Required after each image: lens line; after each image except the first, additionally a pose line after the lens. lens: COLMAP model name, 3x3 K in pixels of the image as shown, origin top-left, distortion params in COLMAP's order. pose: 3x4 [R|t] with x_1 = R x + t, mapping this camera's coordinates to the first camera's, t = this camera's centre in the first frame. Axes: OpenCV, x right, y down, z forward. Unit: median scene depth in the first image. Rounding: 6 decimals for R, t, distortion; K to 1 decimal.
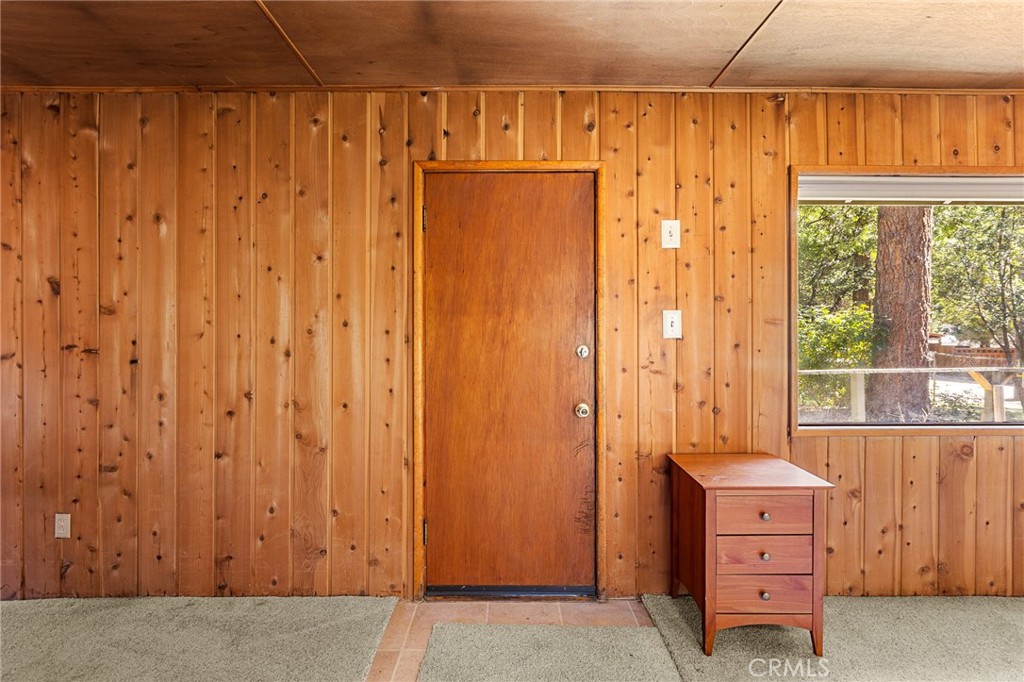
lens RADIAL K [[460.7, 0, 515.5], [0, 460.7, 340.7], [0, 0, 1]] dist [-0.000305, 0.000241]
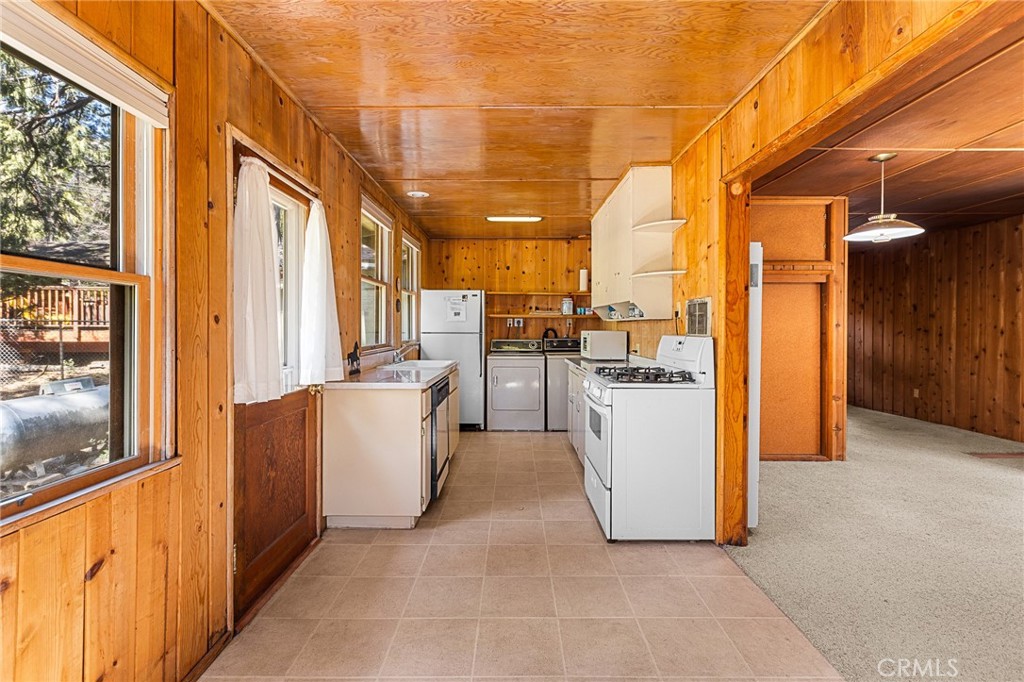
lens RADIAL K [[460.7, 0, 511.9], [0, 460.7, 330.2], [0, 0, 1]] dist [-0.000305, 0.000241]
pose [[-0.011409, 0.005403, -0.999920, 1.831818], [-0.006824, 0.999962, 0.005481, 0.020406], [0.999912, 0.006886, -0.011371, -1.420135]]
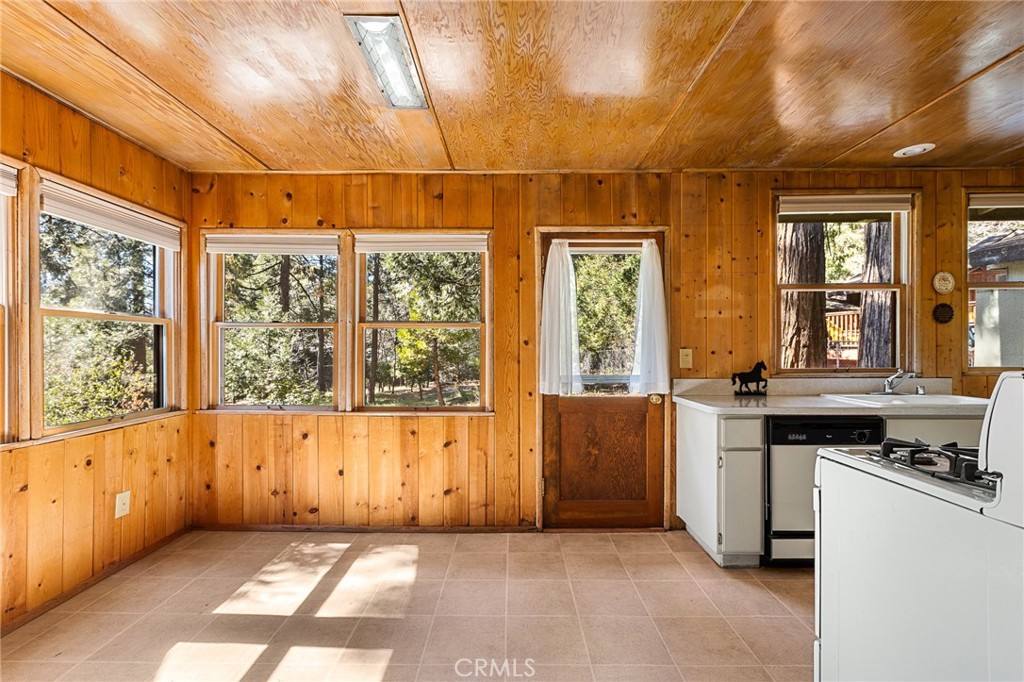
lens RADIAL K [[460.7, 0, 506.0], [0, 460.7, 351.7], [0, 0, 1]] dist [-0.000305, 0.000241]
pose [[-0.999915, 0.002443, 0.012823, 1.080493], [0.002625, 0.999897, 0.014125, 0.016452], [-0.012787, 0.014158, -0.999818, -0.533356]]
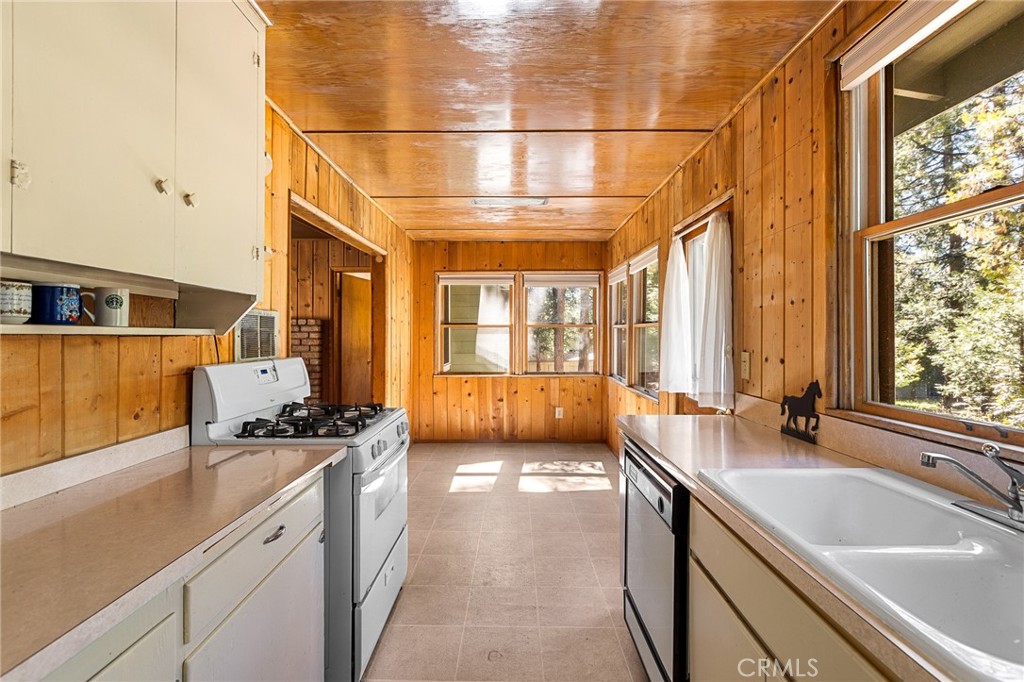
lens RADIAL K [[460.7, 0, 509.9], [0, 460.7, 336.4], [0, 0, 1]] dist [-0.000305, 0.000241]
pose [[0.011249, -0.004128, 0.999928, -0.442103], [0.005384, 0.999977, 0.004067, -0.011908], [-0.999922, 0.005338, 0.011271, -1.444190]]
